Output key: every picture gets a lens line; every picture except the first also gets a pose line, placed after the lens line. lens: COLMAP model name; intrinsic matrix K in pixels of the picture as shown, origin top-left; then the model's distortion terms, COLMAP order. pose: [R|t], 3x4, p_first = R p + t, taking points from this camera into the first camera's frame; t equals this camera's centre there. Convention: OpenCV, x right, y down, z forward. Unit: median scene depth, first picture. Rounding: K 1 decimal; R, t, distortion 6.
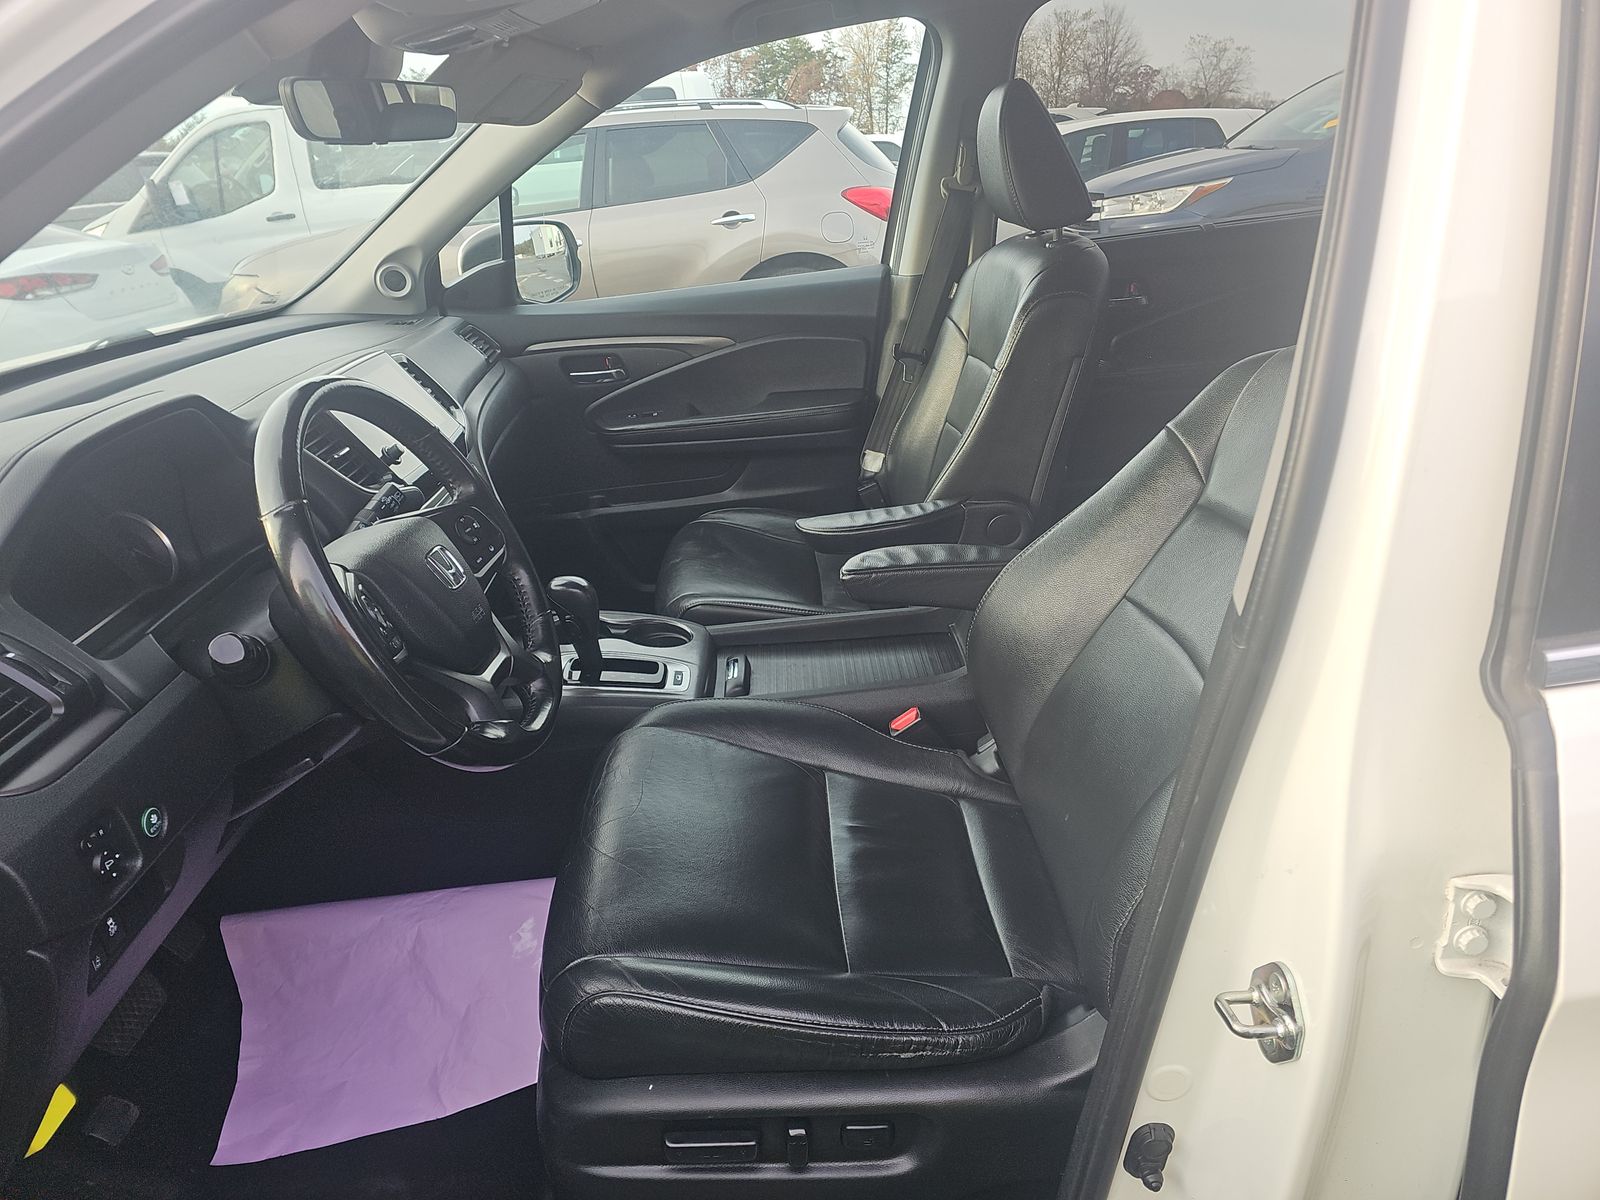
lens RADIAL K [[1061.5, 0, 802.4], [0, 1061.5, 590.2], [0, 0, 1]] dist [0.068201, -0.066330]
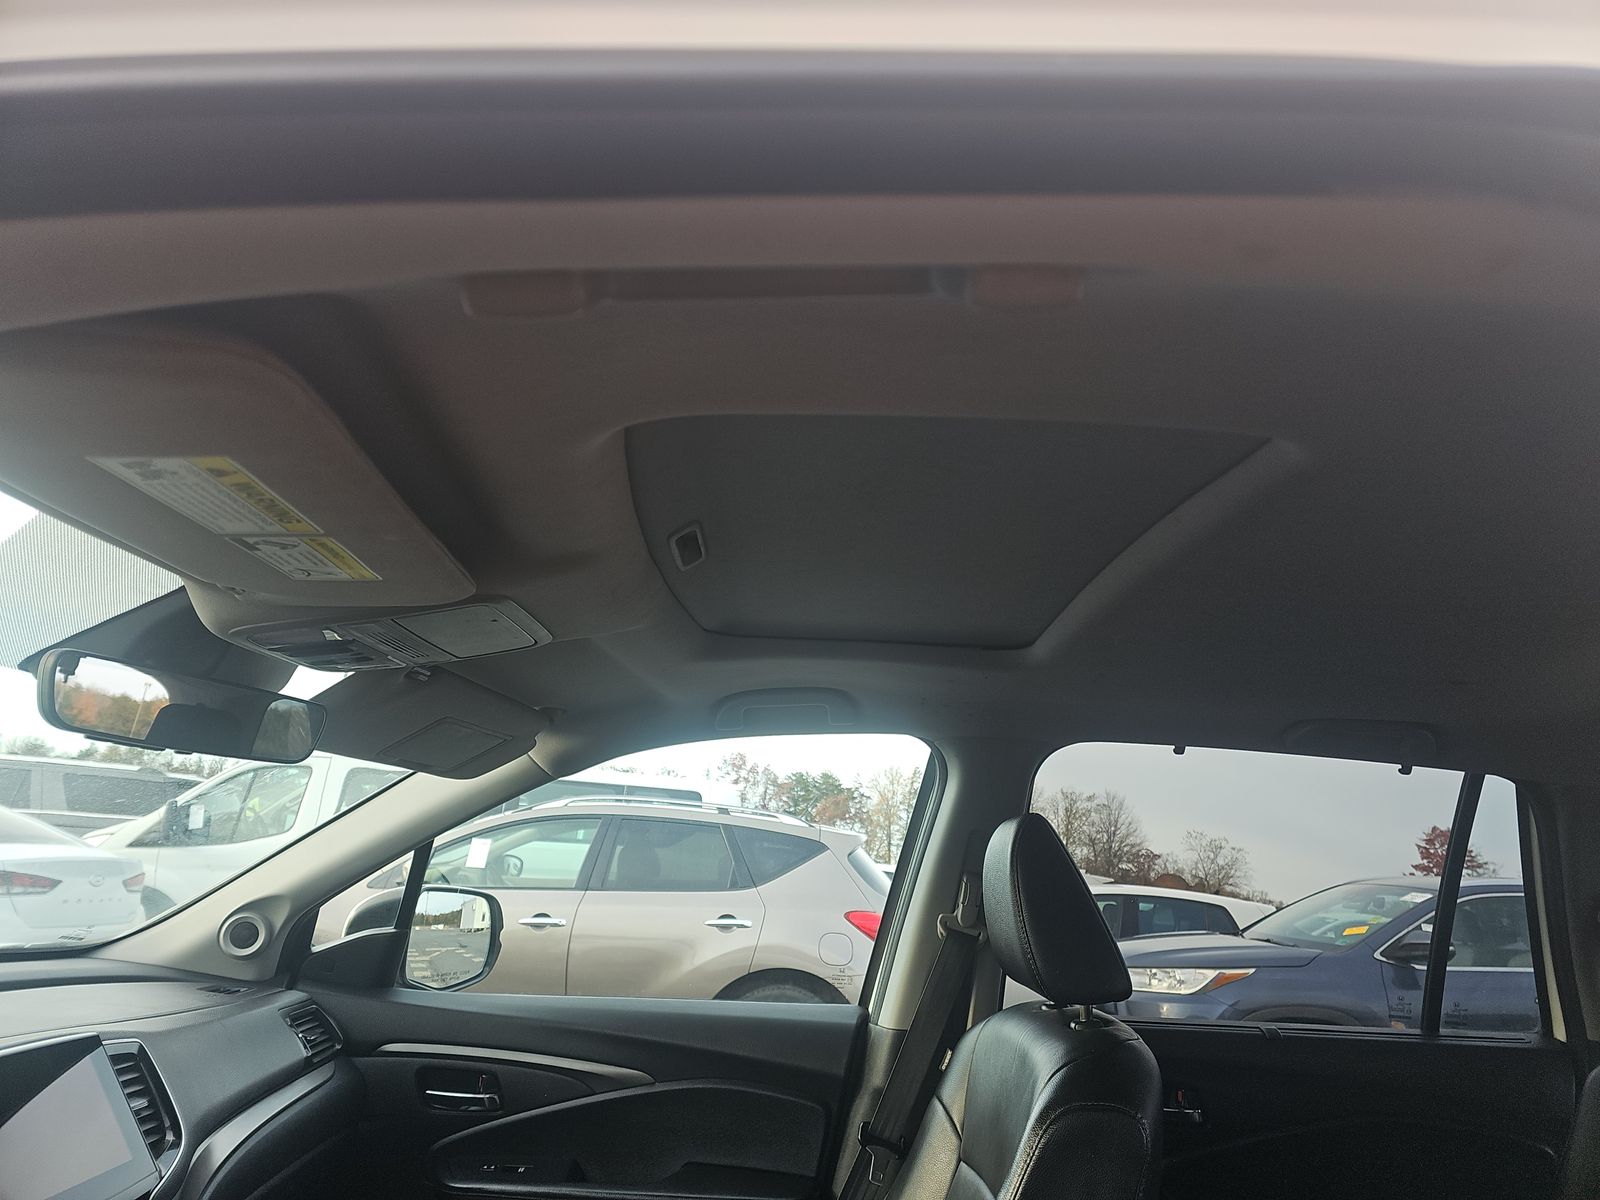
lens RADIAL K [[1061.5, 0, 802.4], [0, 1061.5, 590.2], [0, 0, 1]] dist [0.068201, -0.066330]
pose [[0.988357, 0.141788, -0.055203, 0.032355], [-0.146509, 0.788912, -0.596786, -0.067235], [-0.041067, 0.597925, 0.800500, 0.176816]]
